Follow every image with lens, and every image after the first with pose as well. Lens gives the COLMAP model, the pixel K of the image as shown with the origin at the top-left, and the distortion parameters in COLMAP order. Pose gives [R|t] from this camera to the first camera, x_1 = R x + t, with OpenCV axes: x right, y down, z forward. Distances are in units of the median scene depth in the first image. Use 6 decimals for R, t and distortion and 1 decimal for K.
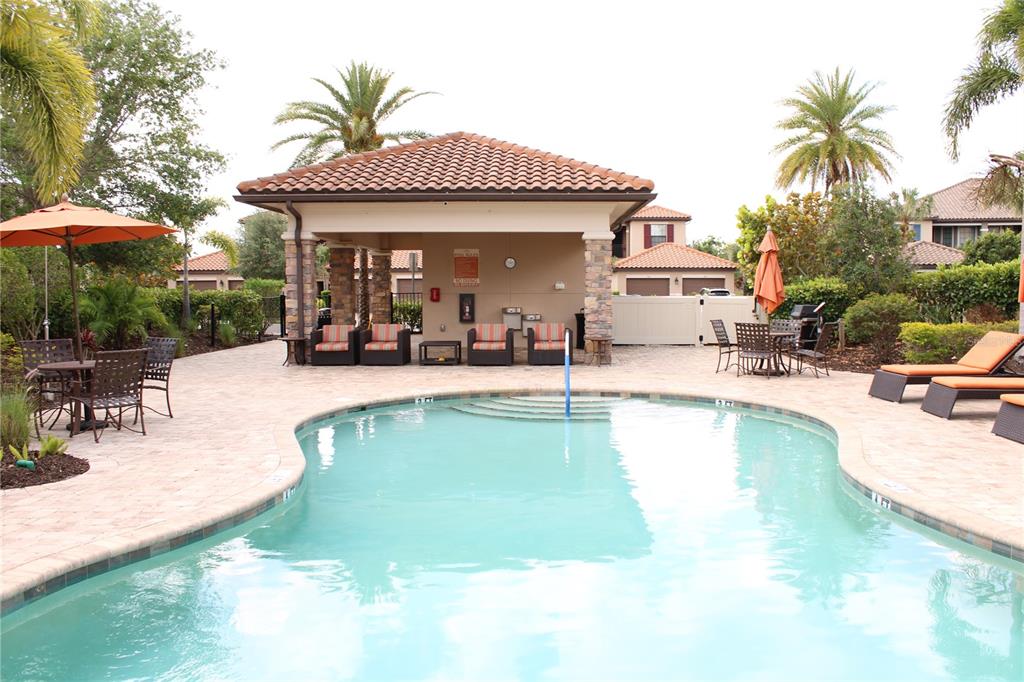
lens RADIAL K [[864.7, 0, 515.5], [0, 864.7, 334.1], [0, 0, 1]] dist [-0.137587, 0.046462]
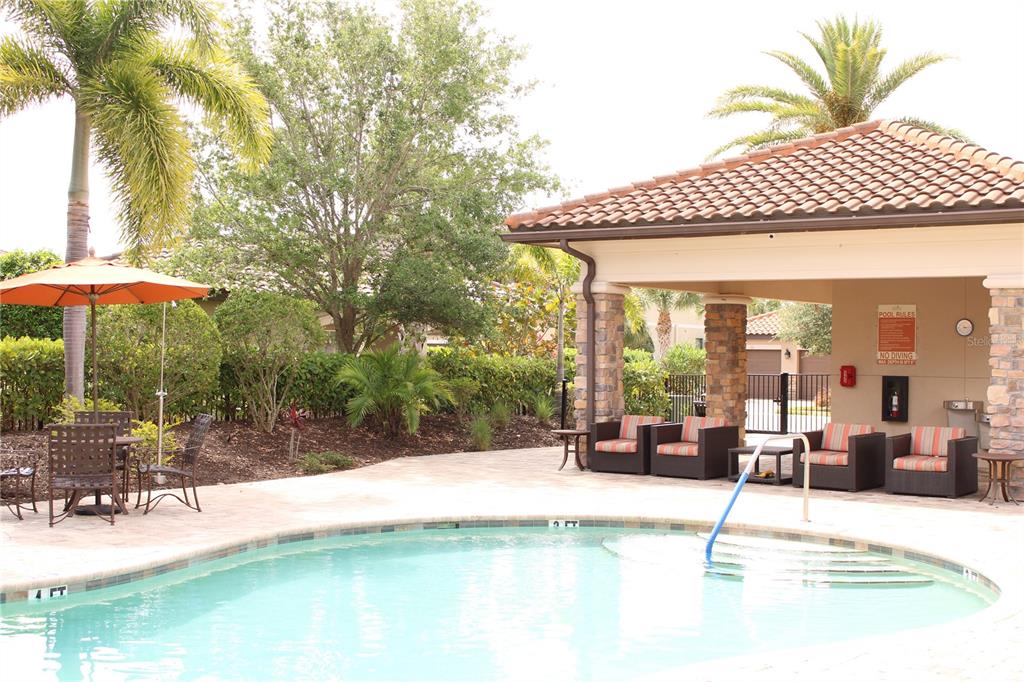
lens RADIAL K [[1350.7, 0, 511.4], [0, 1350.7, 341.8], [0, 0, 1]] dist [-0.061857, 0.000000]
pose [[0.800536, 0.009840, -0.599204, 0.366726], [-0.051250, 0.997326, -0.052092, -0.007864], [0.597089, 0.072411, 0.798900, 0.066816]]
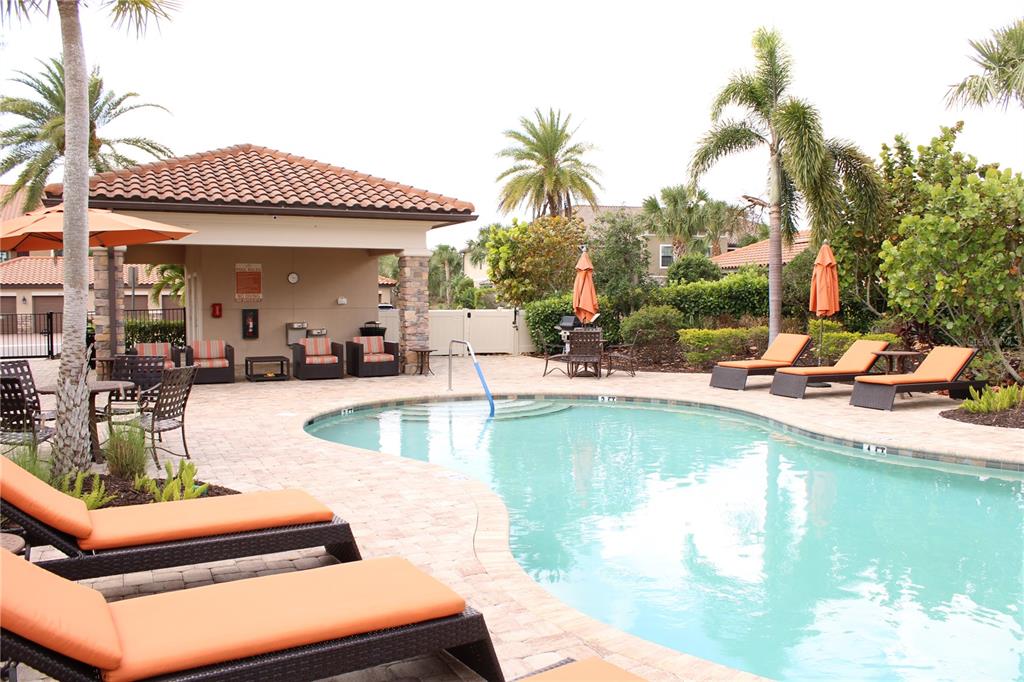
lens RADIAL K [[864.7, 0, 512.2], [0, 864.7, 345.0], [0, 0, 1]] dist [-0.137587, 0.046462]
pose [[0.889843, -0.024026, 0.455633, -0.281997], [0.027000, 0.999635, -0.000018, 0.002401], [-0.455467, 0.012318, 0.890168, 0.003583]]
